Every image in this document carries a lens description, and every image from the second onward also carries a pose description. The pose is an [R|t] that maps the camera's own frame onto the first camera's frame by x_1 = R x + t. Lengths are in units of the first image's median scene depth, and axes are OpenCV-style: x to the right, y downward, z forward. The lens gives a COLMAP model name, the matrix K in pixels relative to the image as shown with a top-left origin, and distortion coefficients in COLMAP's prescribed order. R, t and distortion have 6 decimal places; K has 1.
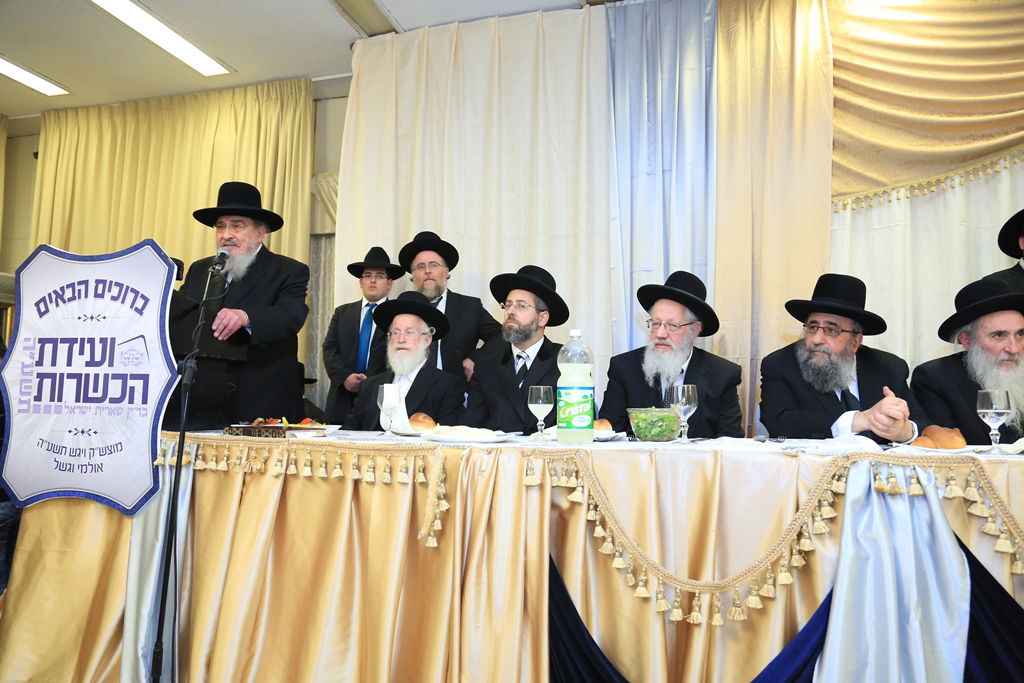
lens RADIAL K [[721.3, 0, 514.5], [0, 721.3, 338.3], [0, 0, 1]] dist [-0.137584, 0.093339]
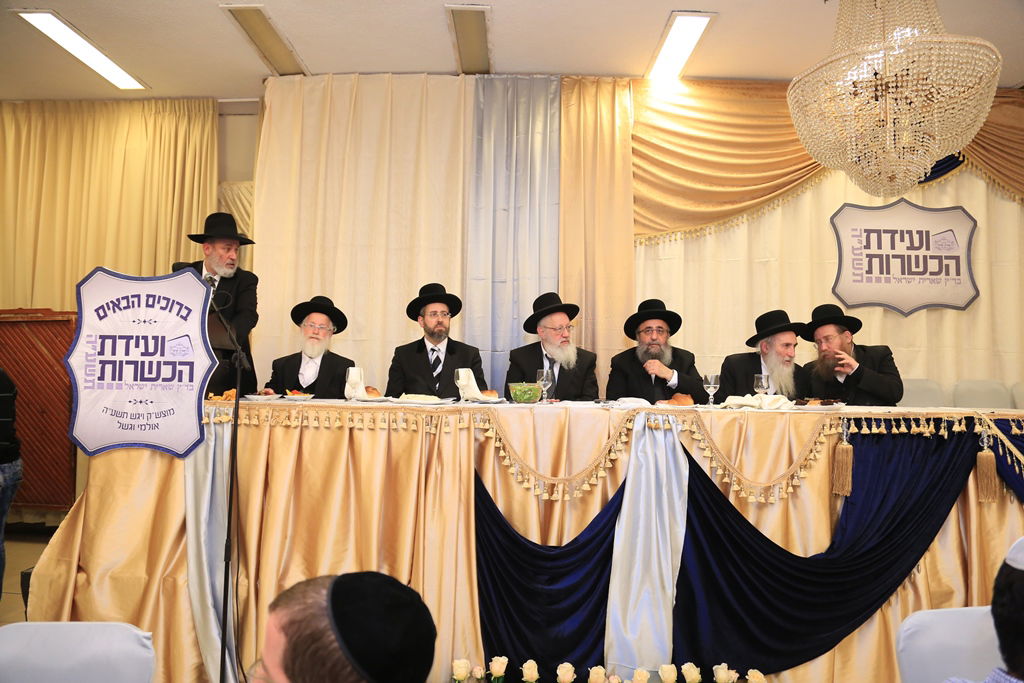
lens RADIAL K [[702.1, 0, 509.6], [0, 702.1, 345.4], [0, 0, 1]] dist [-0.133906, 0.071684]
pose [[0.968671, 0.009423, 0.248168, -0.233828], [-0.021510, 0.998708, 0.046037, -0.061496], [-0.247413, -0.049933, 0.967622, -0.533611]]
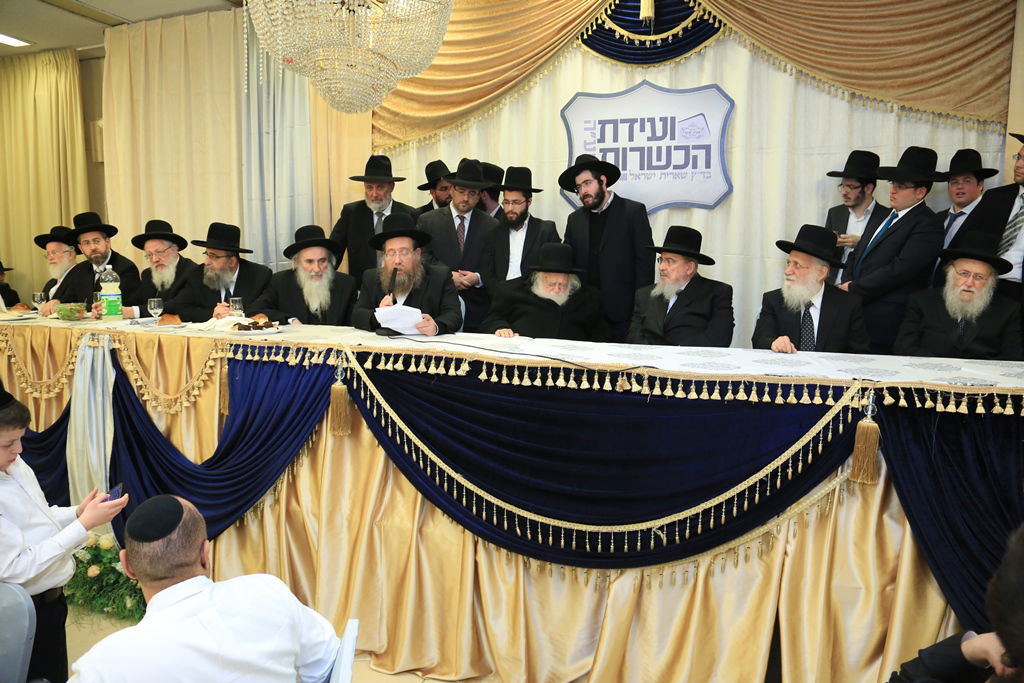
lens RADIAL K [[687.6, 0, 514.3], [0, 687.6, 338.8], [0, 0, 1]] dist [-0.129830, 0.065926]
pose [[0.997715, -0.002379, -0.067528, 1.471390], [0.017058, 0.975877, 0.217654, -0.186436], [0.065382, -0.218308, 0.973687, -0.766102]]
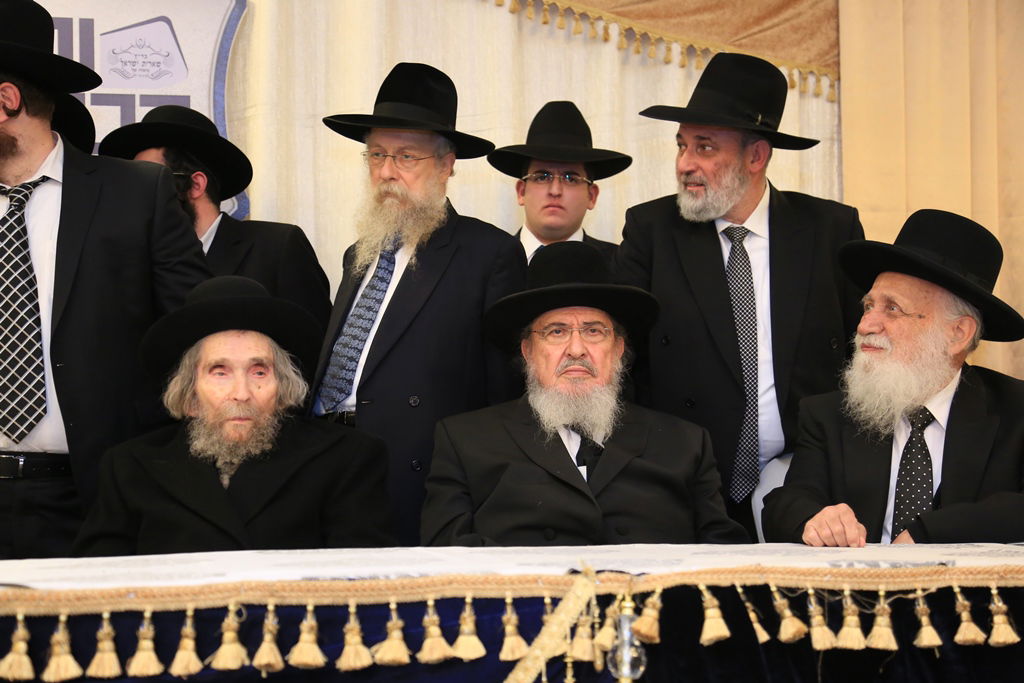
lens RADIAL K [[1509.3, 0, 512.0], [0, 1509.3, 341.5], [0, 0, 1]] dist [0.015325, 0.818208]
pose [[0.928624, 0.007951, 0.370938, 1.620873], [-0.004490, 0.999938, -0.010193, 0.009345], [-0.370996, 0.007800, 0.928602, -0.421647]]
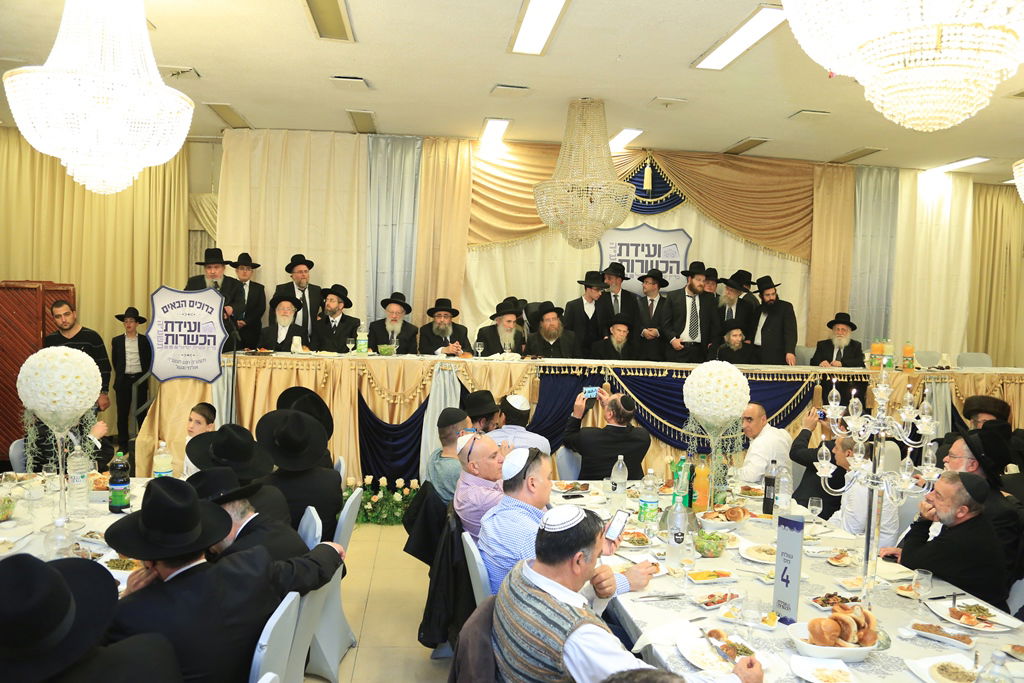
lens RADIAL K [[758.5, 0, 516.0], [0, 758.5, 342.3], [0, 0, 1]] dist [-0.104927, 0.003015]
pose [[0.931631, -0.004503, 0.363378, -0.475768], [-0.048274, 0.989528, 0.136028, -0.390308], [-0.360185, -0.144270, 0.921658, -2.247996]]
